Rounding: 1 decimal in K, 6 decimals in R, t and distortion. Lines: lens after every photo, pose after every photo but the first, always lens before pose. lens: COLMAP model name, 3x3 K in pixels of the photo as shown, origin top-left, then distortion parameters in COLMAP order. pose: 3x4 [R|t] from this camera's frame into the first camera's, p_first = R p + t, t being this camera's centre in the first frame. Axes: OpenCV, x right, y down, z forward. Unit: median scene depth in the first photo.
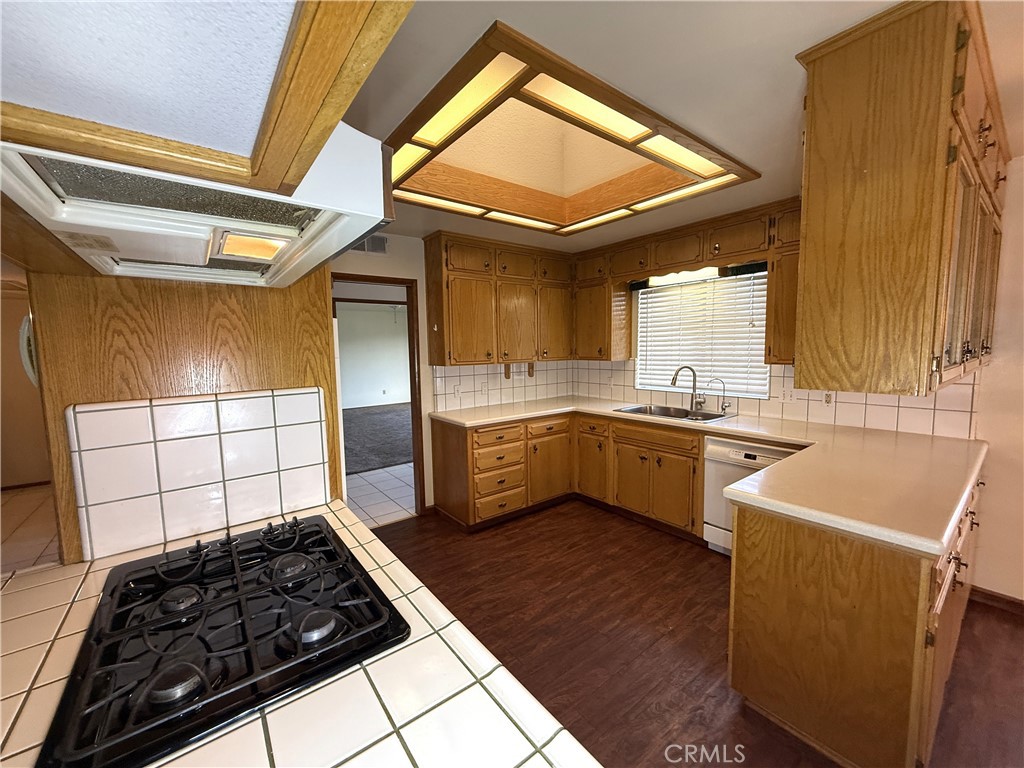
lens RADIAL K [[409.6, 0, 509.6], [0, 409.6, 384.4], [0, 0, 1]] dist [-0.000501, -0.000067]
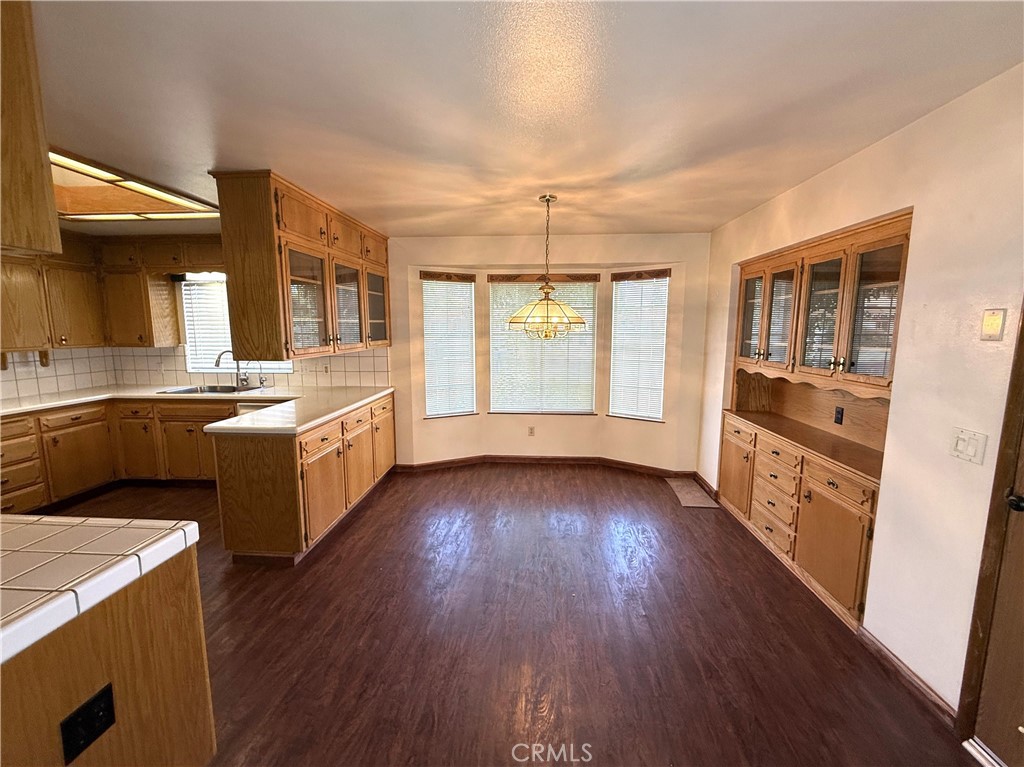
lens RADIAL K [[419.2, 0, 512.0], [0, 419.2, 383.5], [0, 0, 1]] dist [-0.001003, -0.000087]
pose [[0.667358, -0.080969, 0.740323, 0.059966], [0.057369, 0.996708, 0.057294, 0.027713], [-0.742524, 0.004236, 0.669806, -0.425735]]
